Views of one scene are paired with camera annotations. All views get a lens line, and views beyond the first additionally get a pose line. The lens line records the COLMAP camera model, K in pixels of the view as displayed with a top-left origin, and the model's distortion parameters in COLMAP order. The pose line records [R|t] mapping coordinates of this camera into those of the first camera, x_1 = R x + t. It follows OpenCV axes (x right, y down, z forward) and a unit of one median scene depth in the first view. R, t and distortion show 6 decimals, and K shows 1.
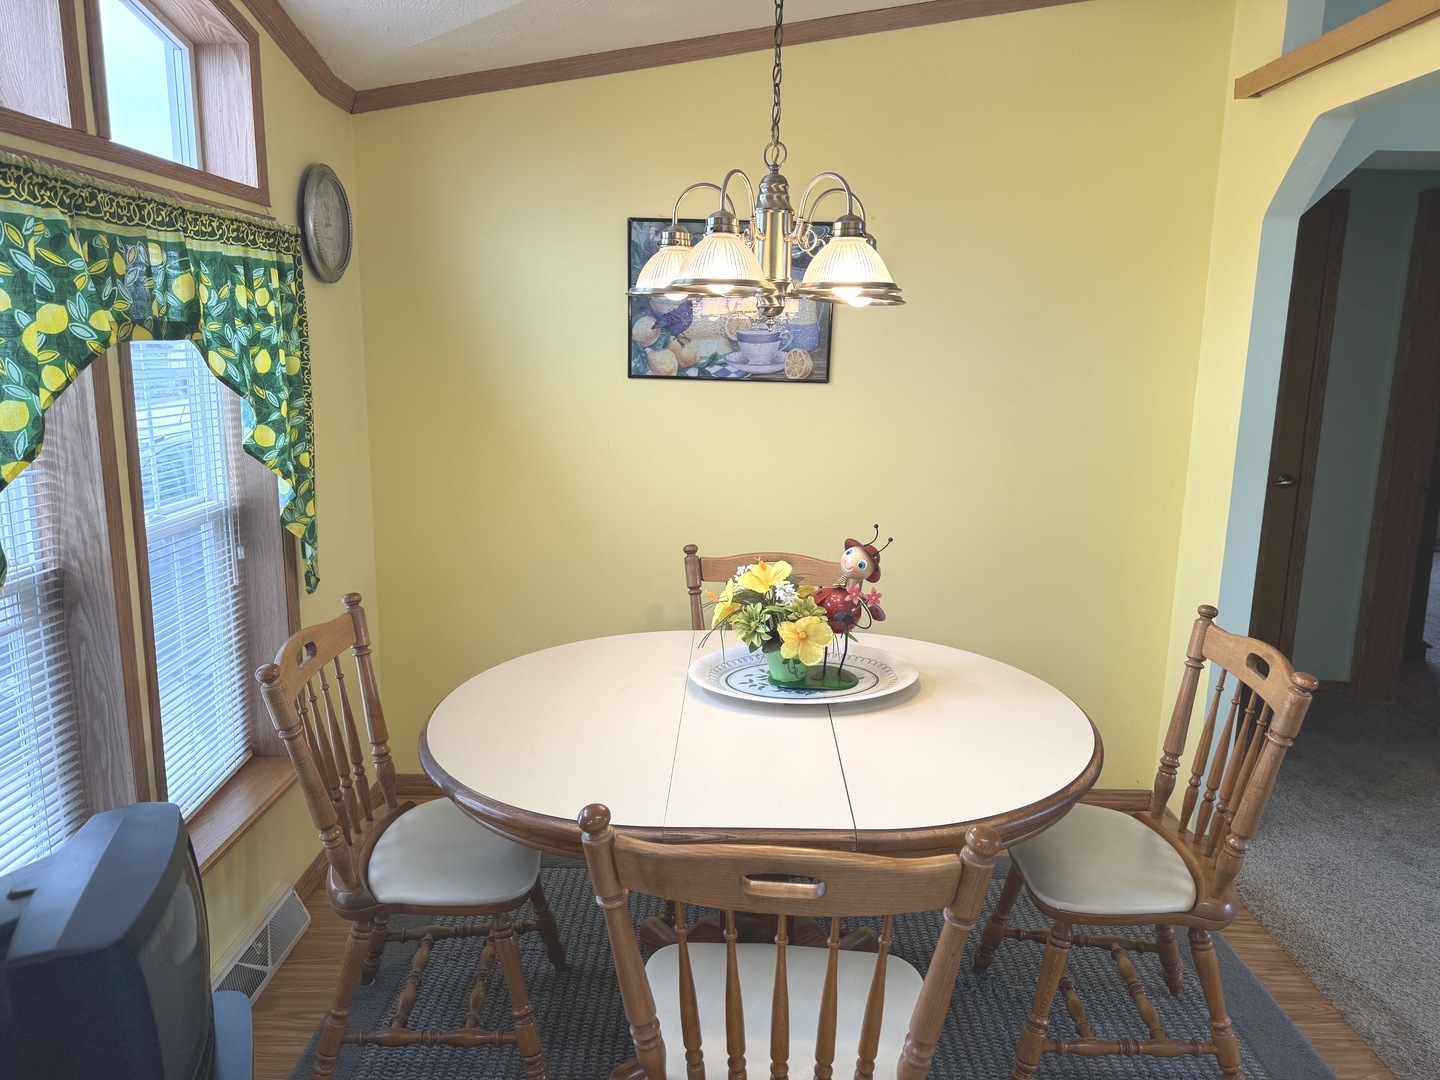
lens RADIAL K [[1015.5, 0, 718.0], [0, 1015.5, 538.3], [0, 0, 1]] dist [0.035819, -0.046396]
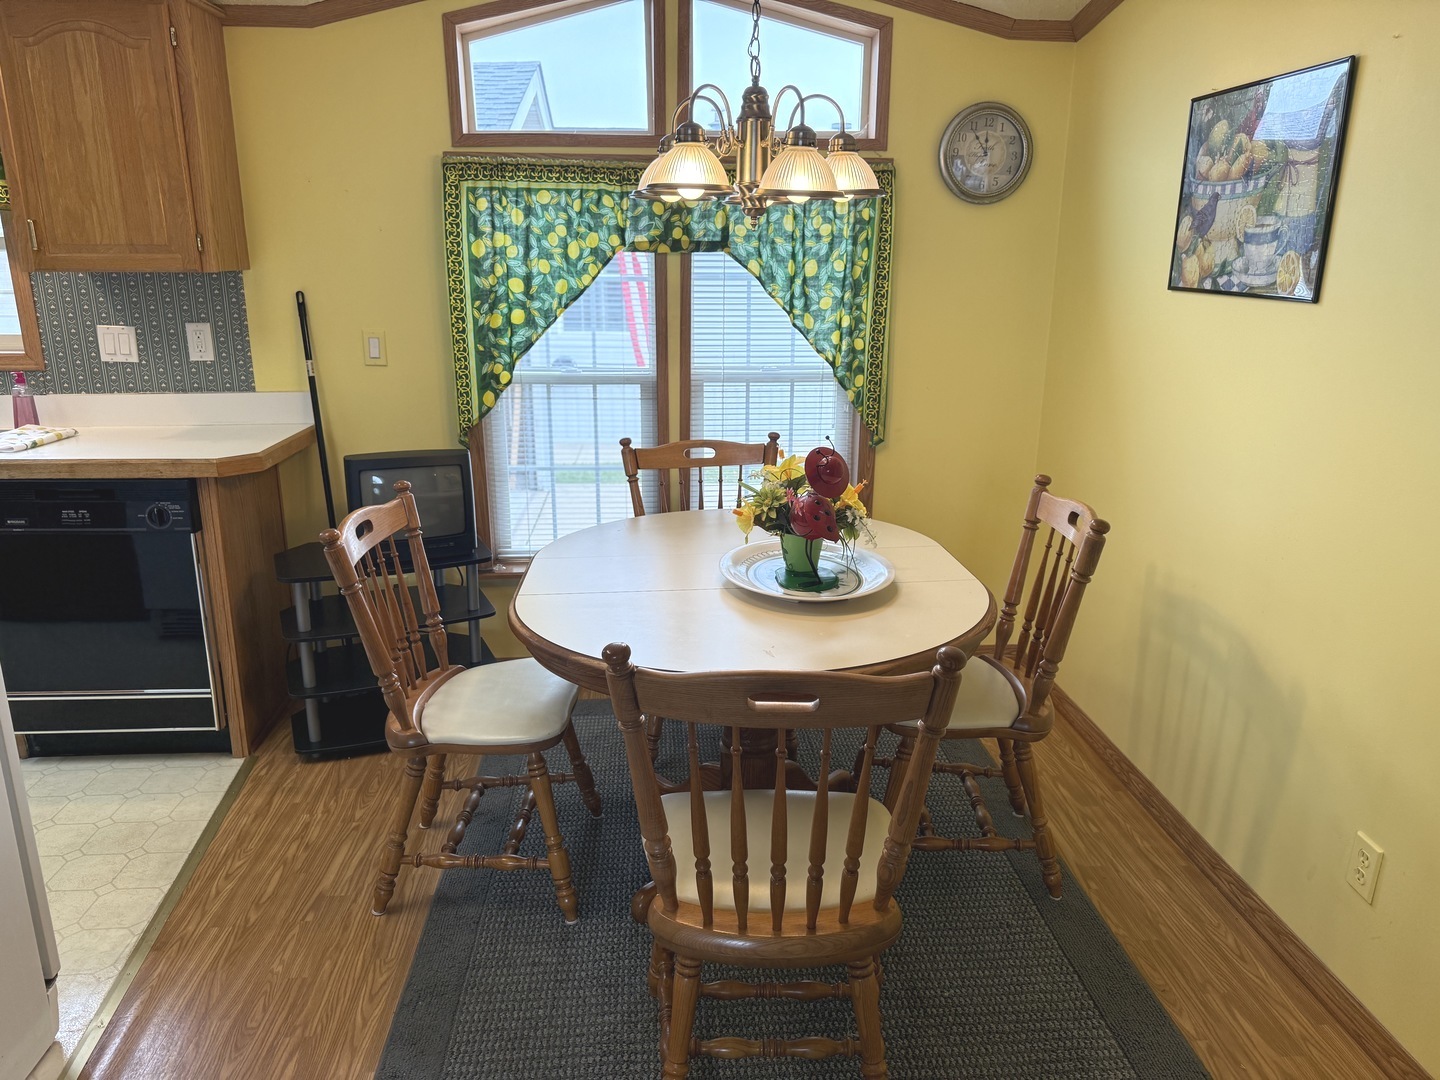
lens RADIAL K [[1015.5, 0, 705.6], [0, 1015.5, 548.7], [0, 0, 1]] dist [0.035819, -0.046396]
pose [[0.089044, 0.257612, -0.962137, 0.766728], [-0.193440, 0.952054, 0.237010, -0.080588], [0.977063, 0.165011, 0.134607, 0.546845]]
